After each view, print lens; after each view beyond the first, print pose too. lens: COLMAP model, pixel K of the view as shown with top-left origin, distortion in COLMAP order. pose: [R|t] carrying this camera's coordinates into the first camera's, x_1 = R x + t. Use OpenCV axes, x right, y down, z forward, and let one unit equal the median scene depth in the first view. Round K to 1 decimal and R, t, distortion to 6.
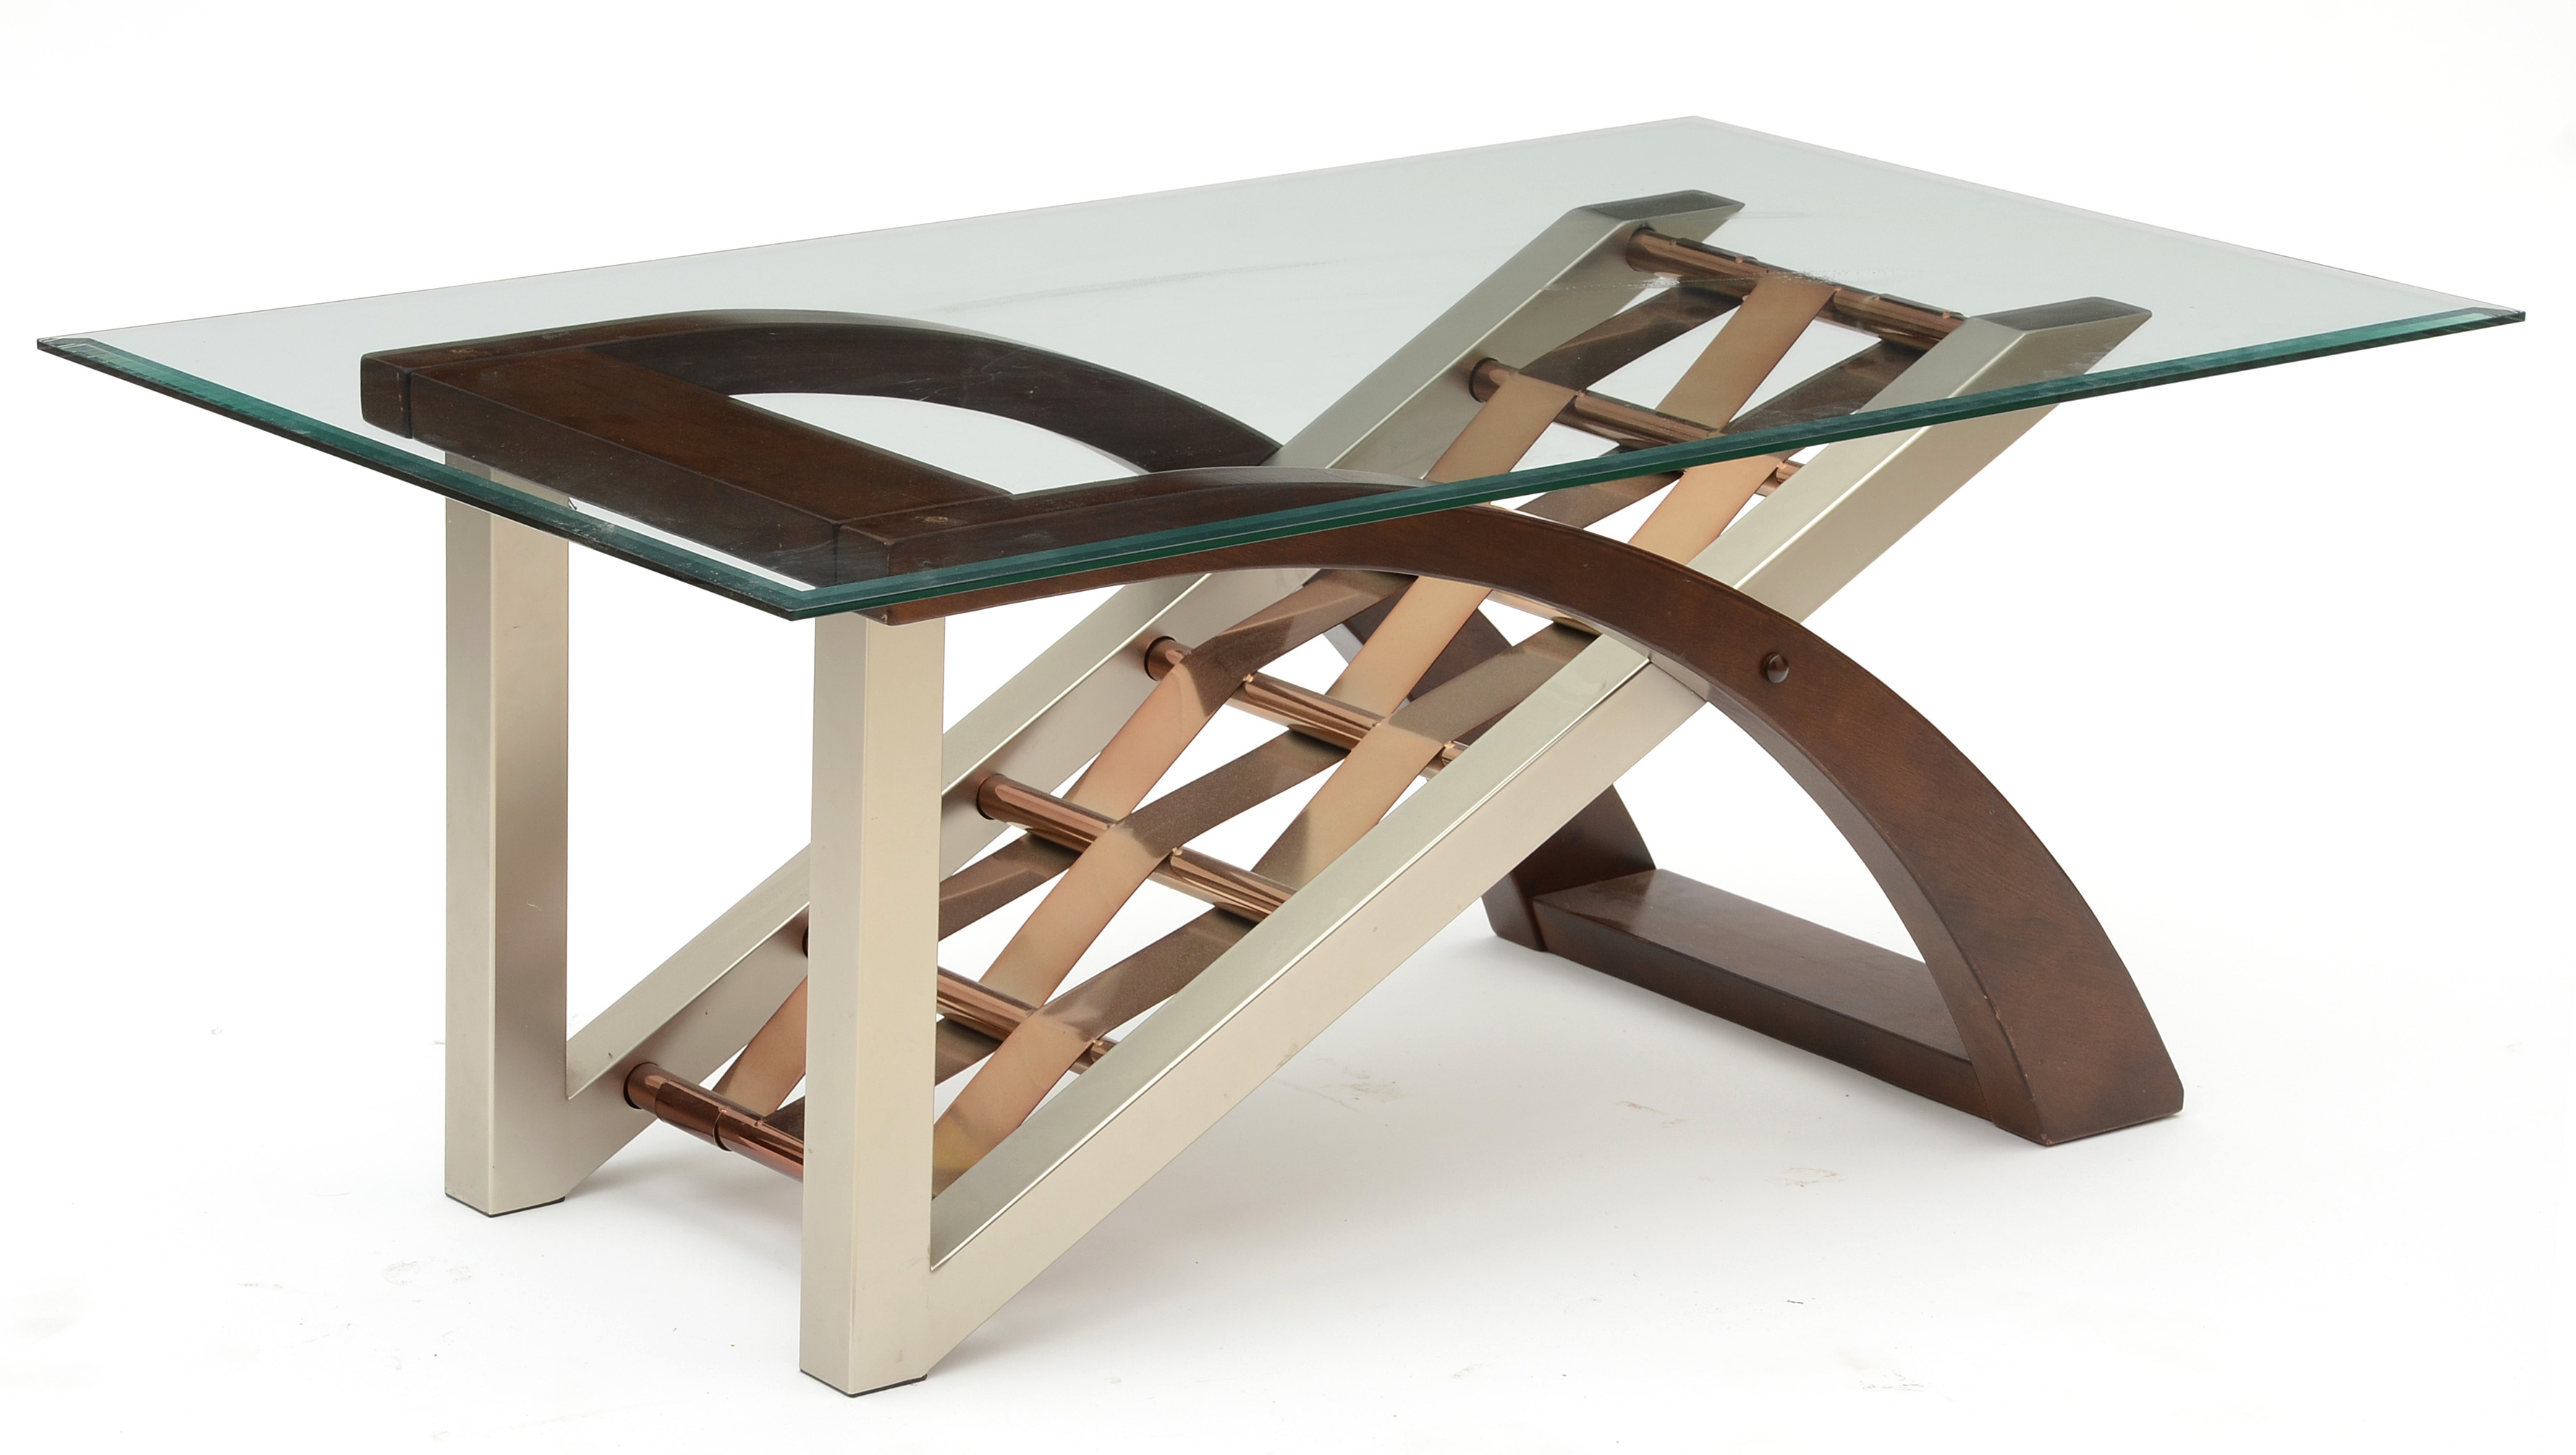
lens RADIAL K [[8141.9, 0, 1288.0], [0, 8141.9, 727.5], [0, 0, 1]] dist [1.070339, 0.001231]
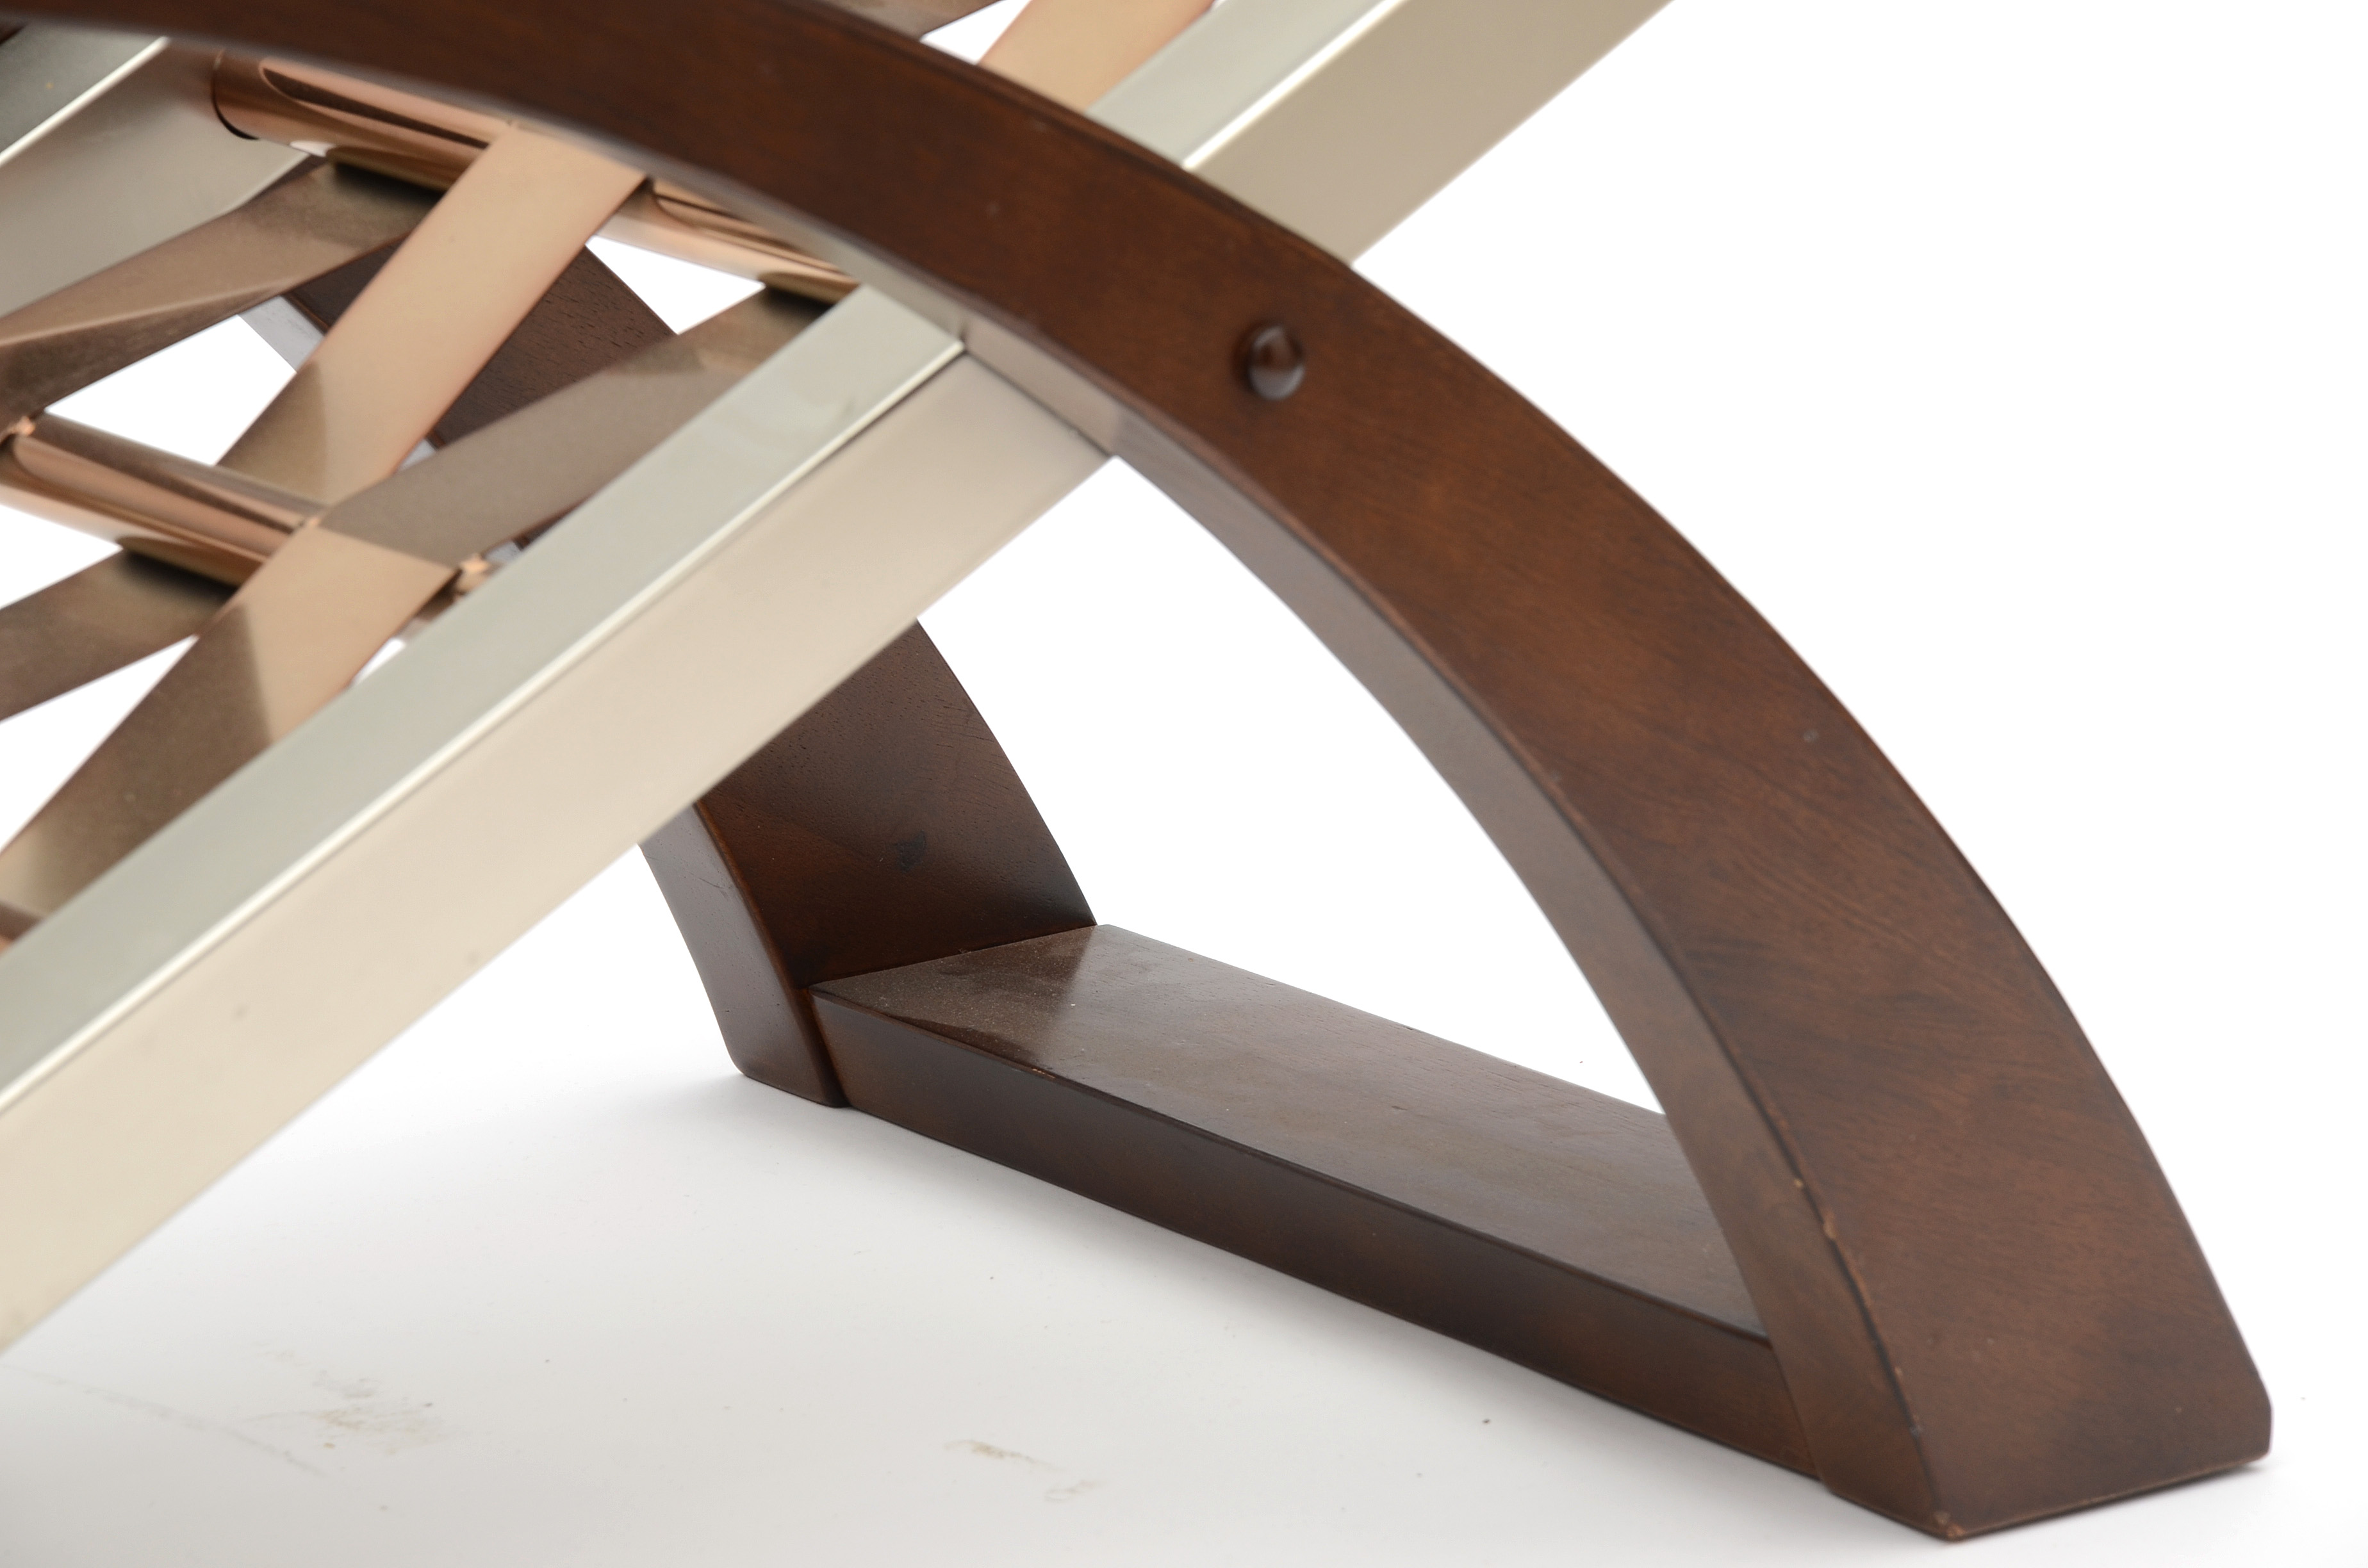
lens RADIAL K [[9557.4, 0, 1174.2], [0, 9557.4, 816.1], [0, 0, 1]] dist [1.185448, 6.297297]
pose [[0.999937, -0.005332, 0.009923, 0.048631], [0.005505, 0.999831, -0.017526, 0.022671], [-0.009828, 0.017579, 0.999797, 0.513199]]
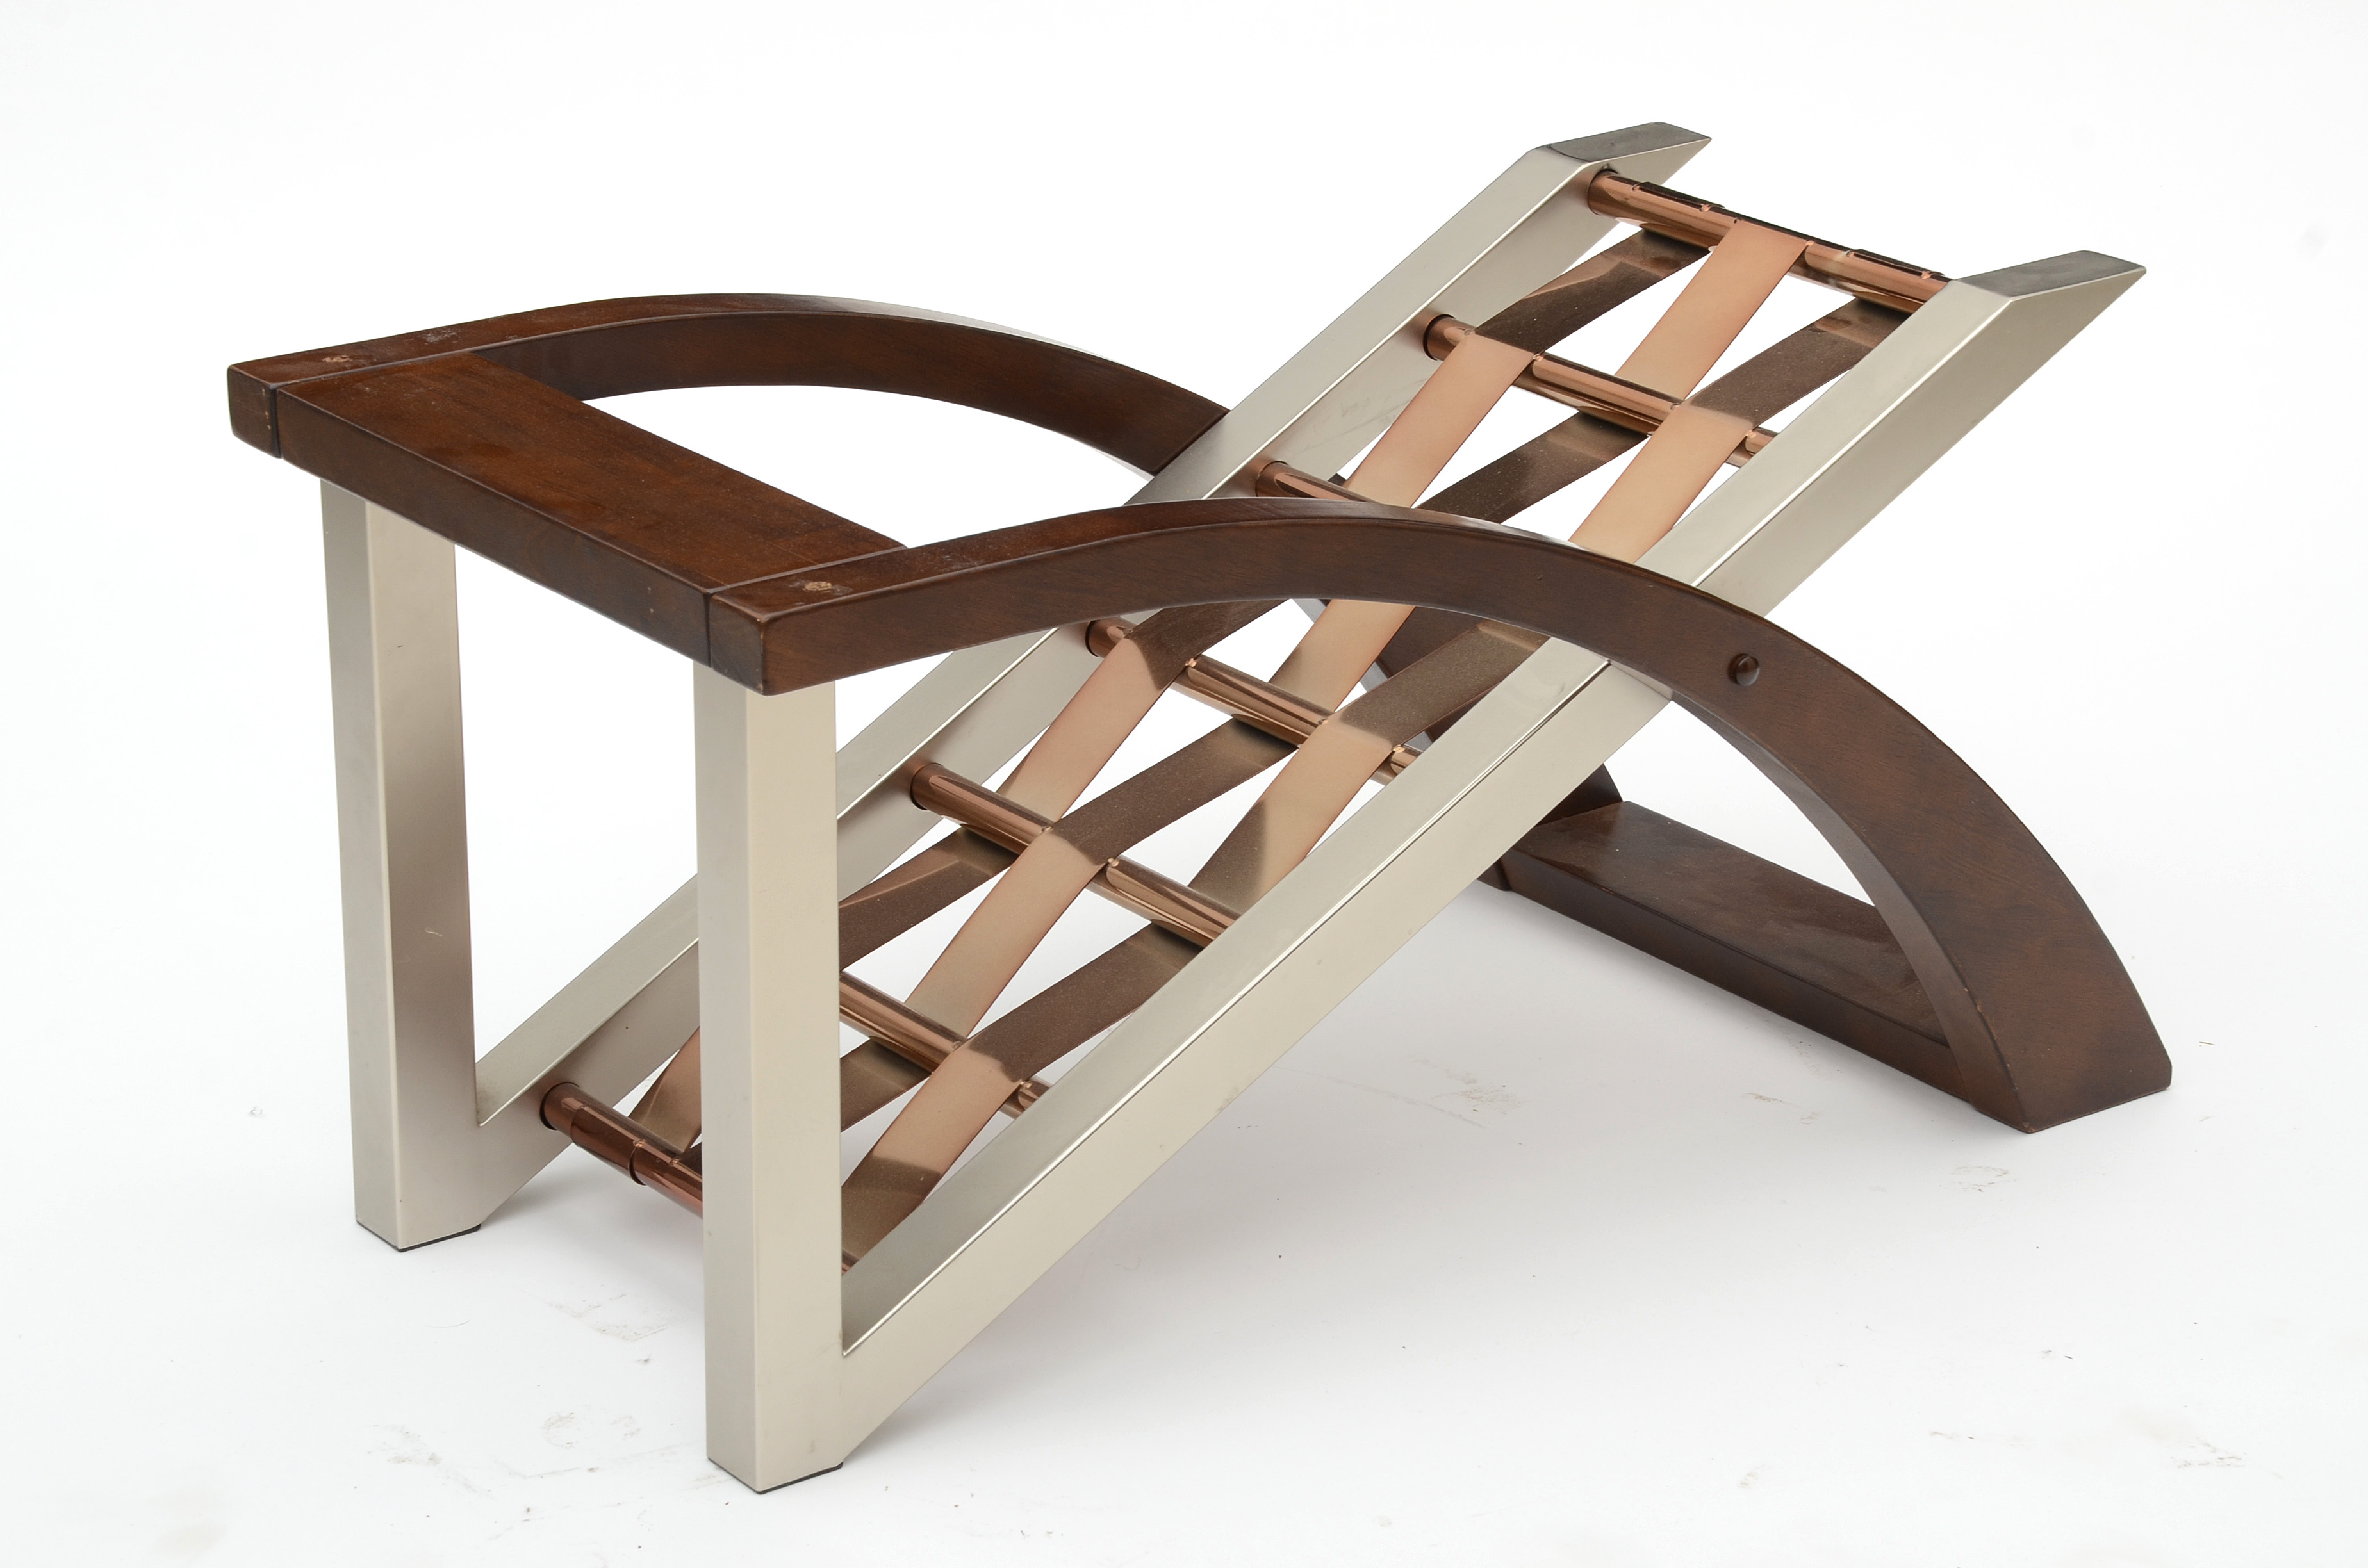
lens RADIAL K [[6279.2, 0, 1184.0], [0, 6279.2, 784.0], [0, 0, 1]] dist [0.553816, 0.057935]
pose [[0.999582, -0.009090, -0.027434, 0.014488], [0.011456, 0.996112, 0.087353, -0.056711], [0.026533, -0.087631, 0.995800, 0.267956]]
